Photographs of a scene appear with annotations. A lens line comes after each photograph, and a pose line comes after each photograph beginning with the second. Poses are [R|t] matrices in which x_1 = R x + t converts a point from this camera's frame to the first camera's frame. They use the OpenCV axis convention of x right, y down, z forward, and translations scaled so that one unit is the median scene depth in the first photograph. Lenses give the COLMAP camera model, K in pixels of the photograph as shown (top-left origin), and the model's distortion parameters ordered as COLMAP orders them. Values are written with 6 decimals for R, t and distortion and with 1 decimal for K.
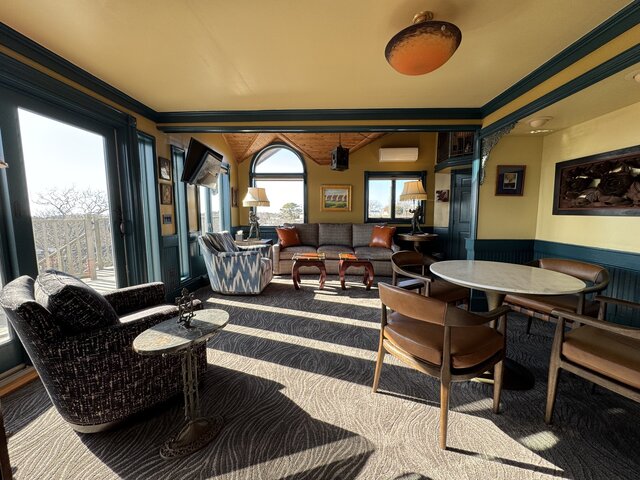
lens RADIAL K [[254.9, 0, 319.0], [0, 254.9, 240.5], [0, 0, 1]] dist [0.000690, -0.000138]
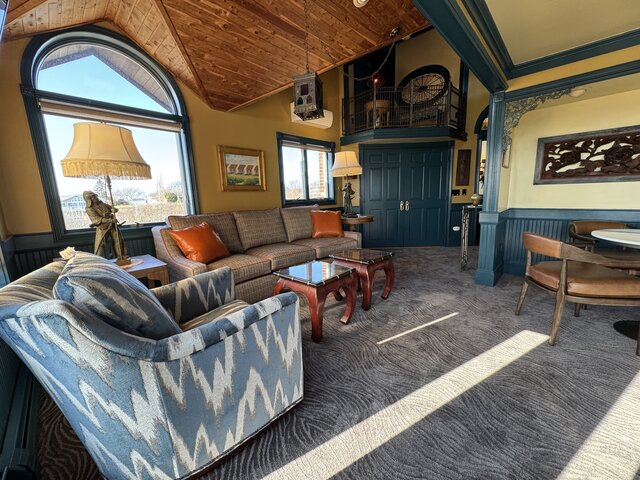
lens RADIAL K [[254.9, 0, 320.5], [0, 254.9, 240.0], [0, 0, 1]] dist [0.000690, -0.000138]
pose [[0.668123, -0.149442, 0.728889, -0.288203], [0.113516, 0.988627, 0.098643, -0.037470], [-0.735341, 0.016835, 0.677488, 0.451487]]
